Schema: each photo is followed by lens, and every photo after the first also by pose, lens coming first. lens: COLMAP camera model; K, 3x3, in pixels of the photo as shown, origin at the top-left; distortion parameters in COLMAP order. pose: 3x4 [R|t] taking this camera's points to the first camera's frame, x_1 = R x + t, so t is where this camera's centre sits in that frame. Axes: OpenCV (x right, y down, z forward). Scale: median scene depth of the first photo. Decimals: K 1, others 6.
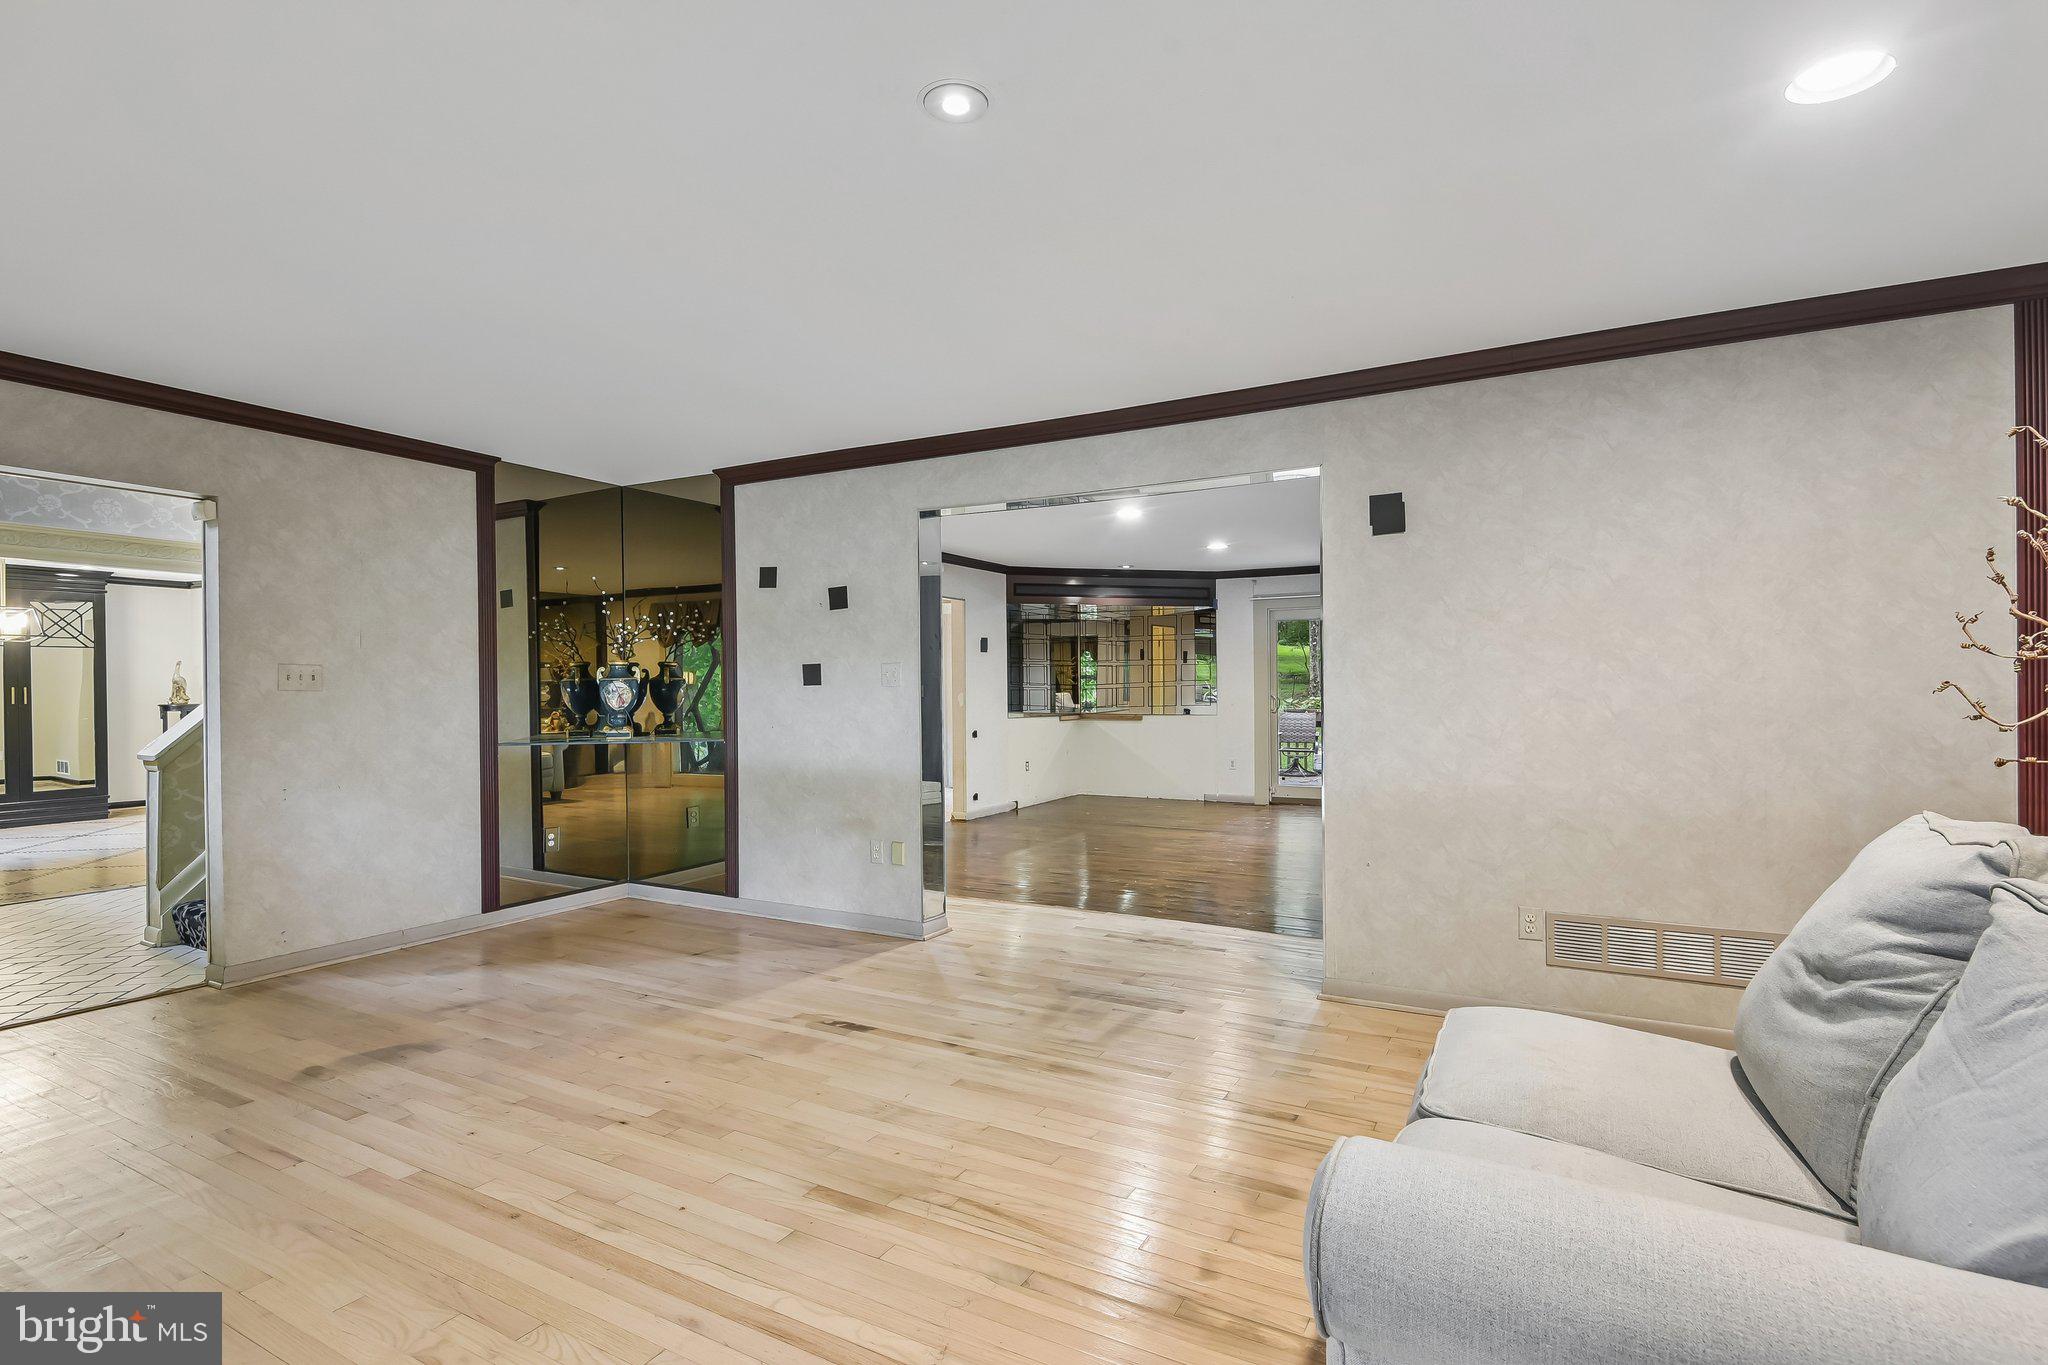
lens RADIAL K [[936.3, 0, 1030.0], [0, 936.3, 687.1], [0, 0, 1]] dist [0.001895, -0.004707]
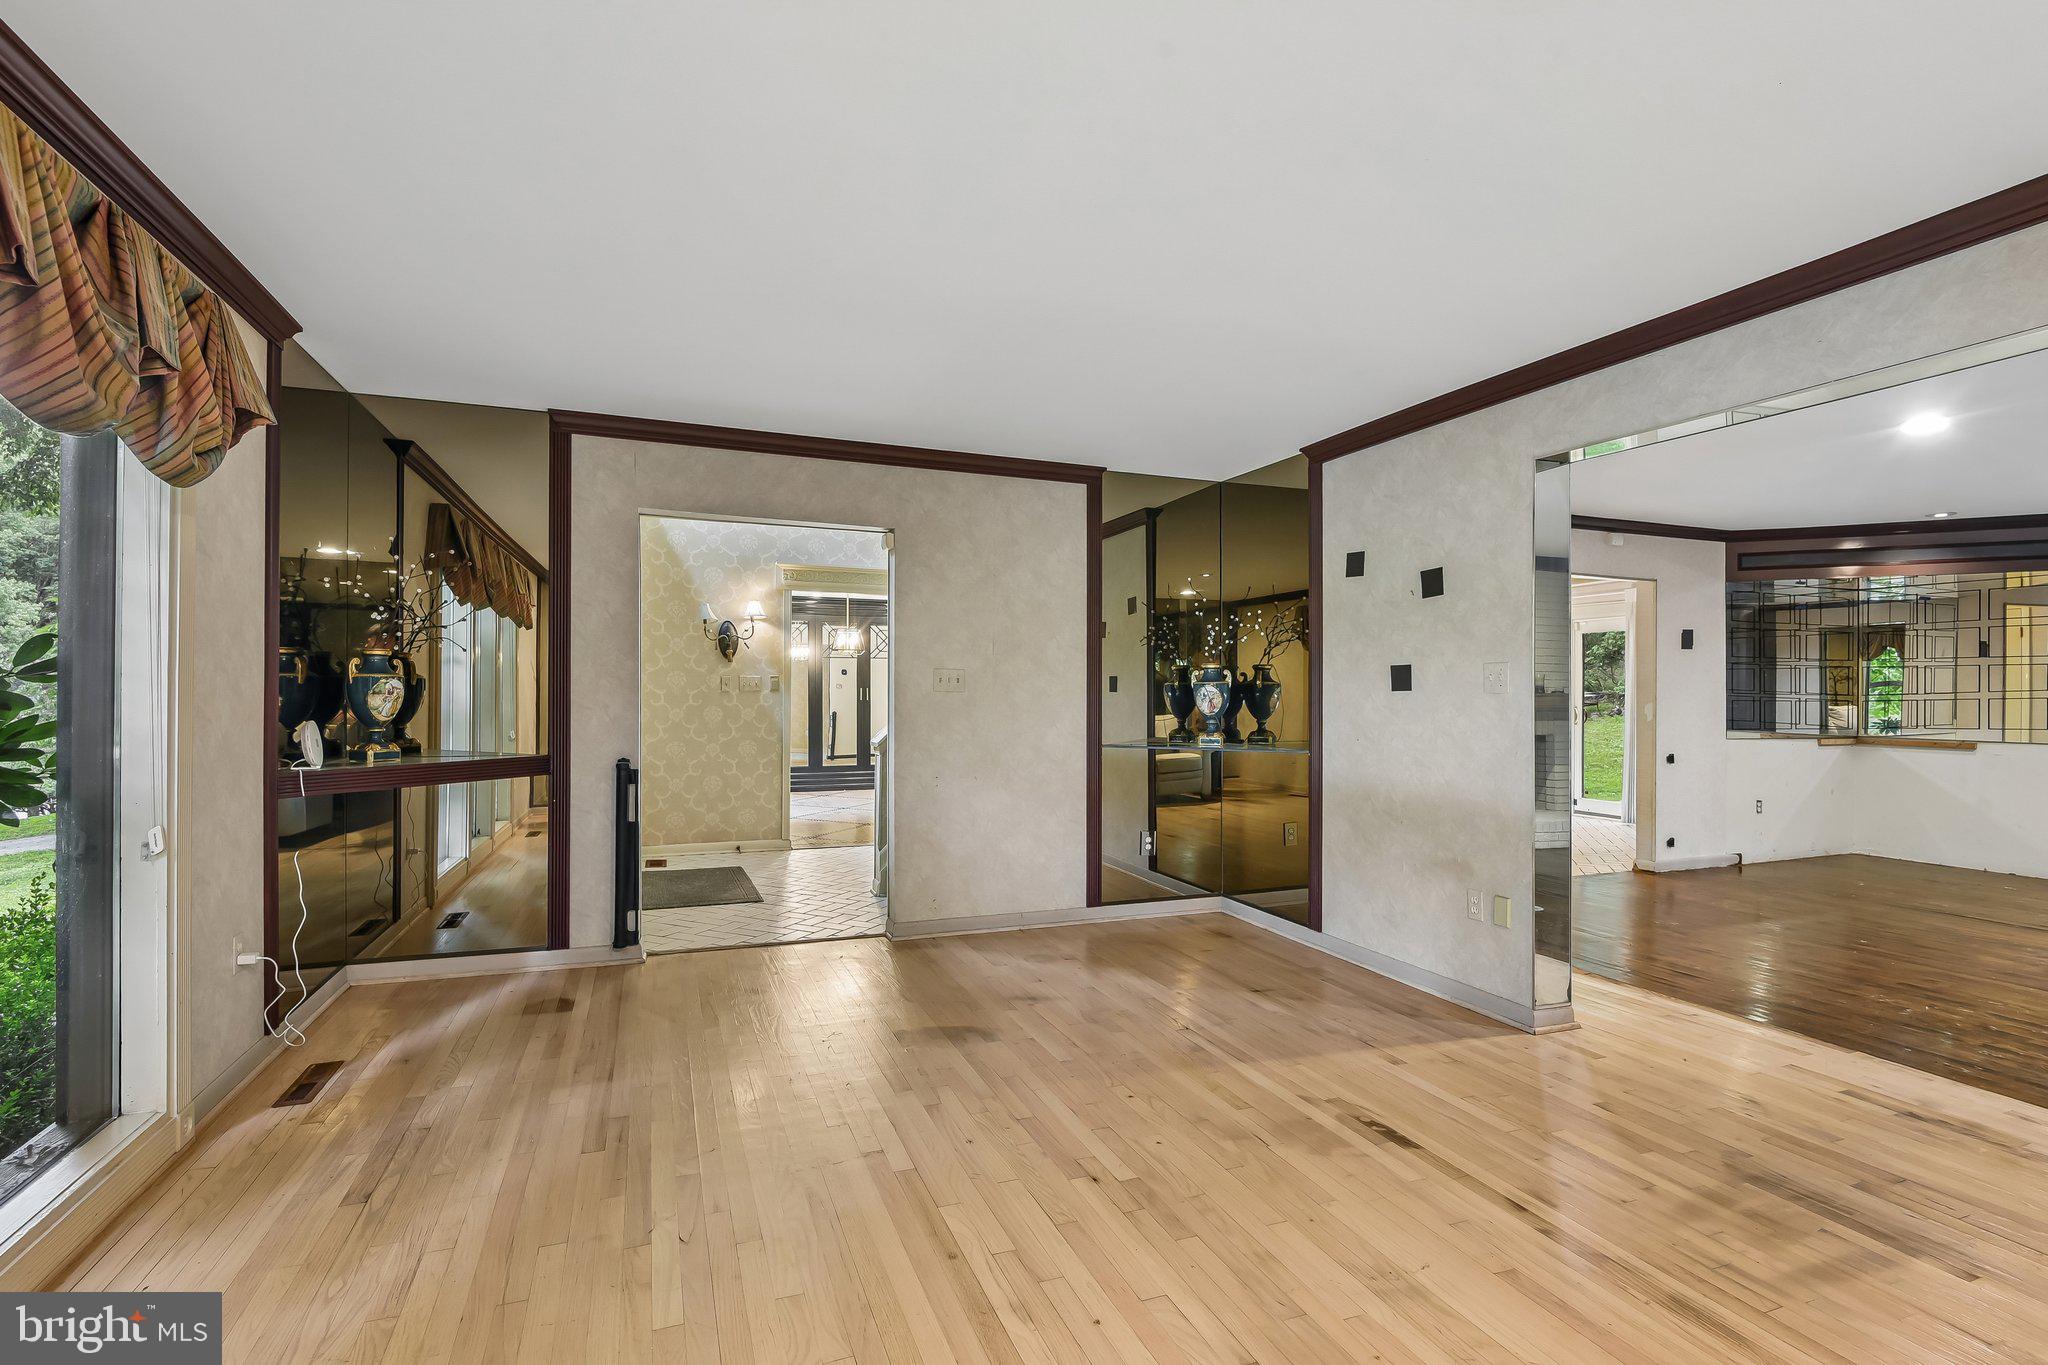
lens RADIAL K [[987.2, 0, 1024.1], [0, 987.2, 692.7], [0, 0, 1]] dist [0.000017, -0.005877]
pose [[0.784351, 0.010302, -0.620232, 0.044819], [-0.010141, 0.999941, 0.003784, -0.000604], [0.620234, 0.003322, 0.784410, 0.109056]]
